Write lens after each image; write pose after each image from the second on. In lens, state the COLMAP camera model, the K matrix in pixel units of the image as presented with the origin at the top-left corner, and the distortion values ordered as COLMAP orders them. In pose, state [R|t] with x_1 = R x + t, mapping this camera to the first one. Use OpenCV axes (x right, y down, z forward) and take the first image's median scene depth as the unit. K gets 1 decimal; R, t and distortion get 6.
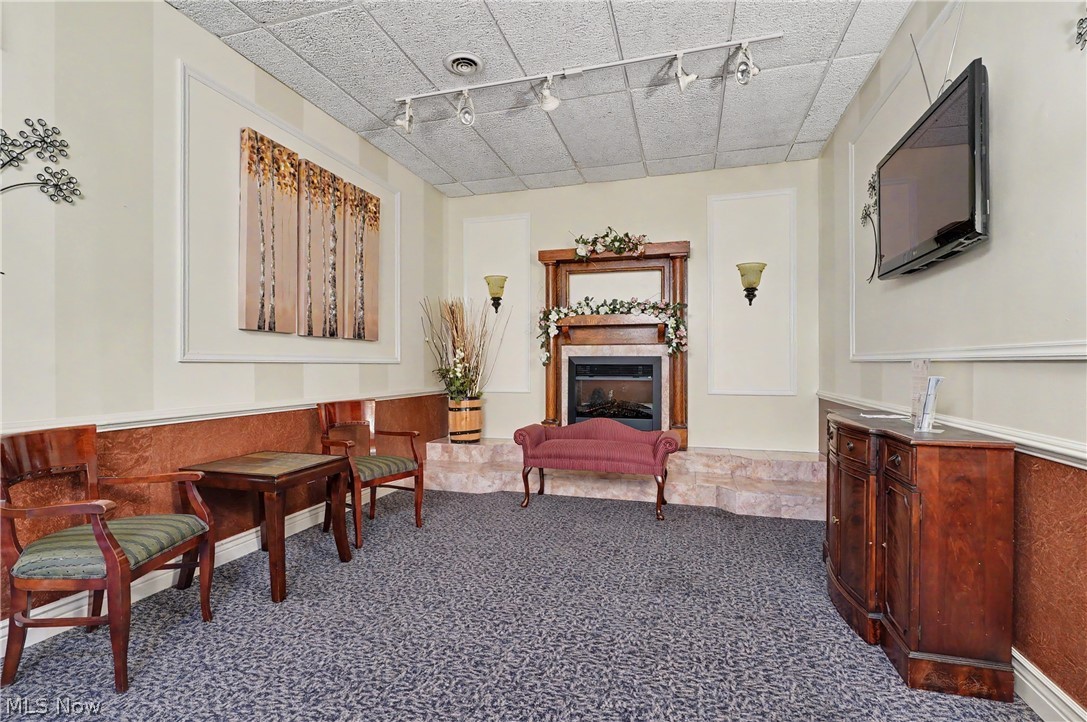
lens RADIAL K [[497.1, 0, 542.6], [0, 497.1, 364.1], [0, 0, 1]] dist [0.003145, 0.000385]
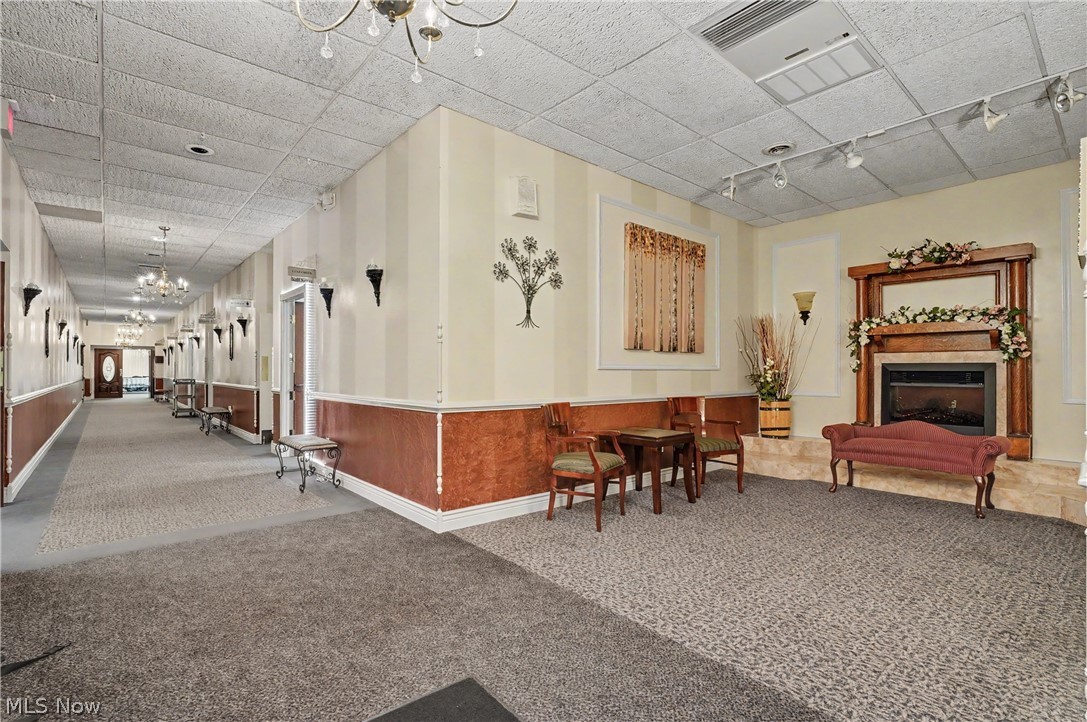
lens RADIAL K [[500.5, 0, 536.9], [0, 500.5, 368.7], [0, 0, 1]] dist [-0.004639, 0.001105]
pose [[0.835336, -0.001187, -0.549738, 0.028631], [0.000115, 0.999998, -0.001984, -0.002507], [0.549739, 0.001594, 0.835335, -0.360331]]
